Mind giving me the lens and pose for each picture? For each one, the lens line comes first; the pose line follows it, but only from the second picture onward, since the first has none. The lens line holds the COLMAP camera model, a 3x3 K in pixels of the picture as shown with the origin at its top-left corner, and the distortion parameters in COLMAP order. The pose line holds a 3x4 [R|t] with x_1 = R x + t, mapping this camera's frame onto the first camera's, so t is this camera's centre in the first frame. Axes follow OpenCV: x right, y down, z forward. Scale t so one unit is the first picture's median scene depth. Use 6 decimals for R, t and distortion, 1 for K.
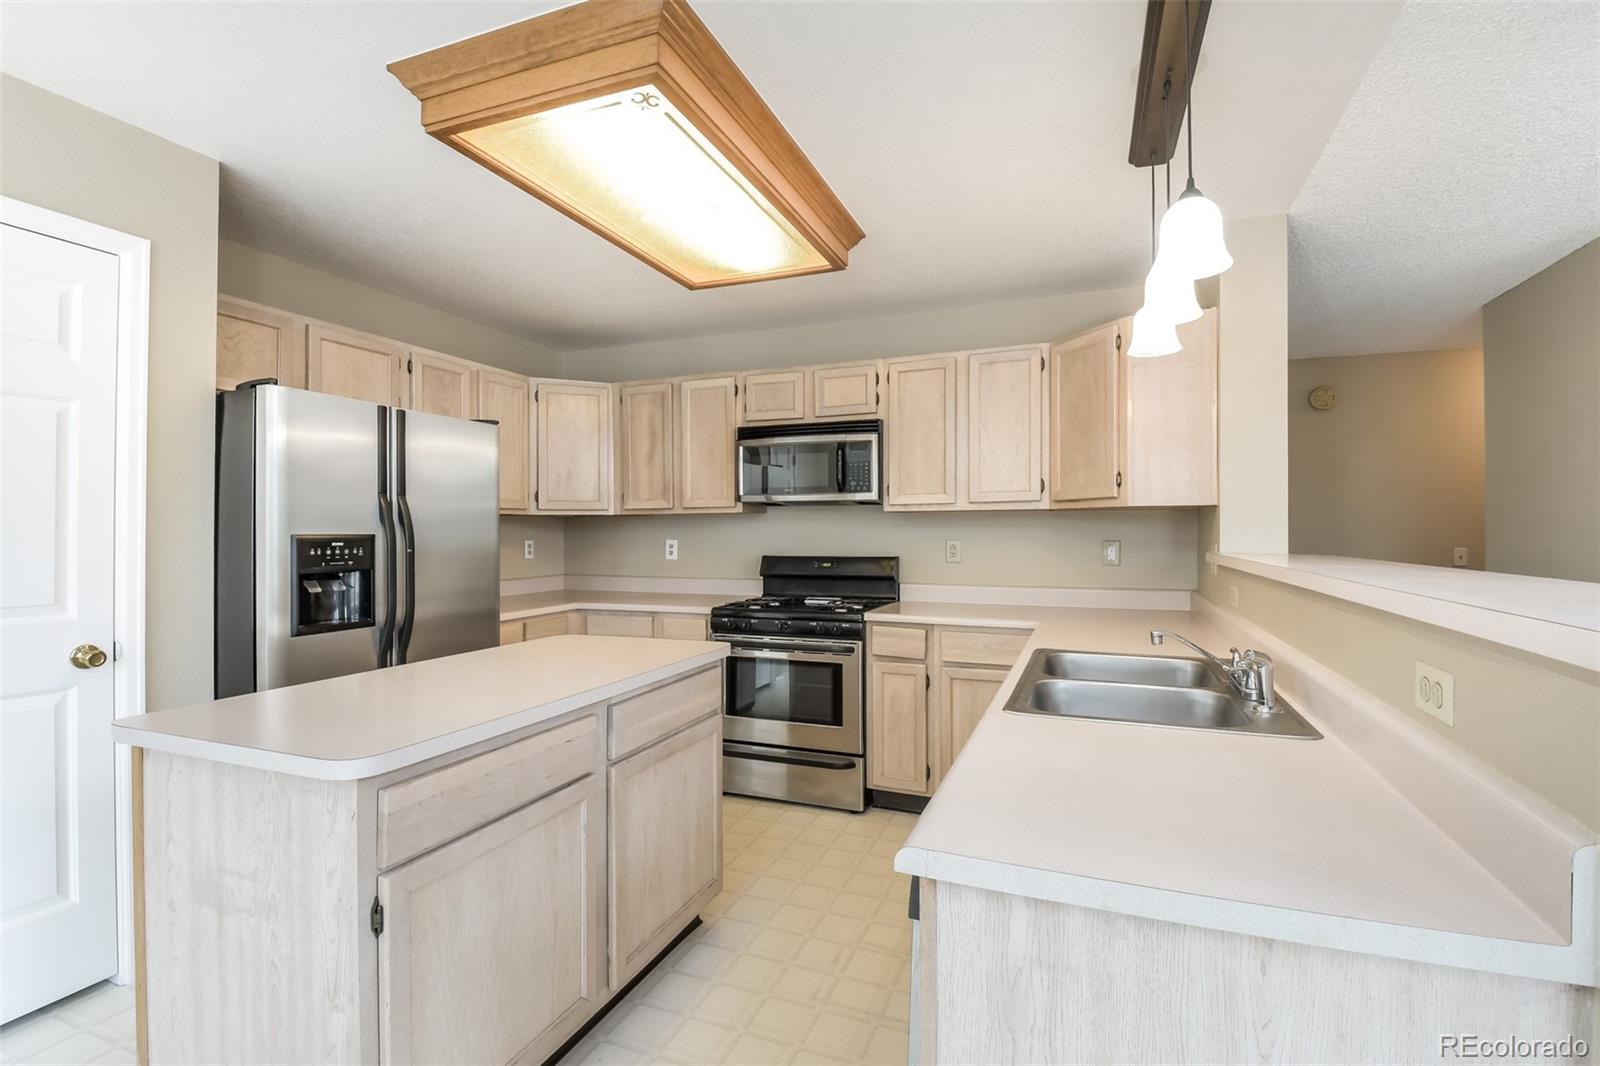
lens RADIAL K [[715.4, 0, 830.8], [0, 715.4, 532.5], [0, 0, 1]] dist [-0.003299, -0.000534]
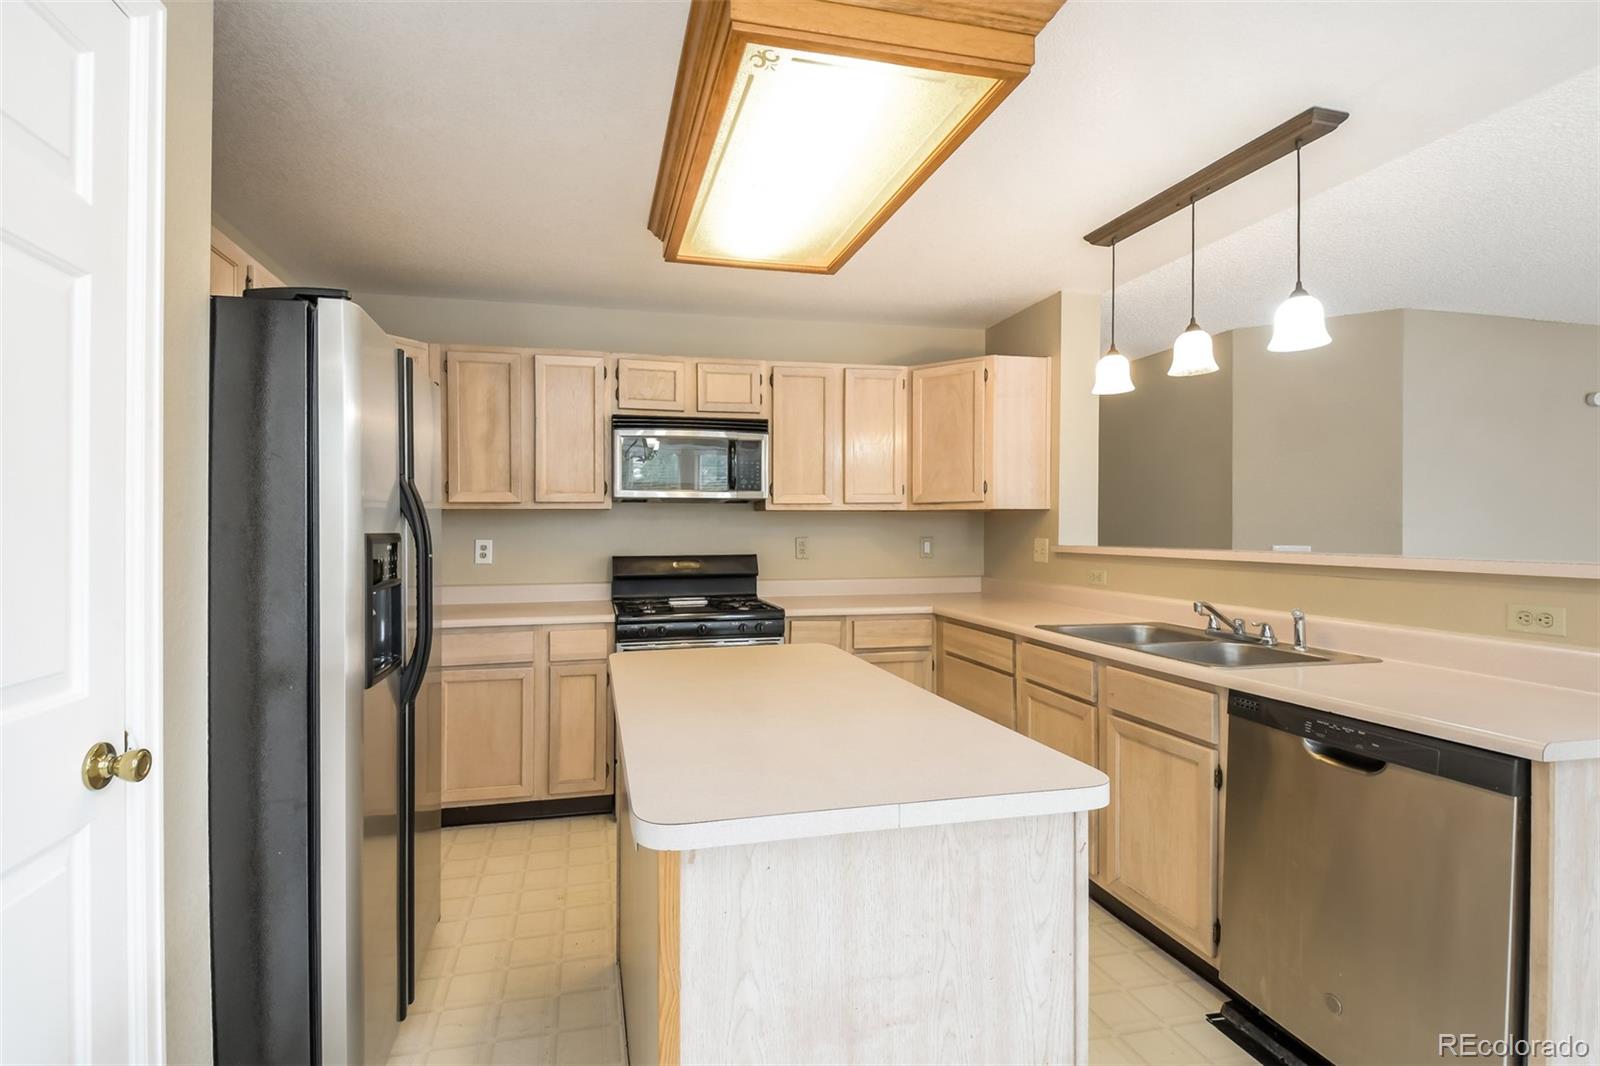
lens RADIAL K [[711.7, 0, 739.5], [0, 711.7, 533.2], [0, 0, 1]] dist [0.003738, -0.000546]
pose [[0.839442, -0.002383, 0.543444, -0.518816], [0.002279, 0.999997, 0.000865, 0.002853], [-0.543444, 0.000512, 0.839445, 0.169977]]
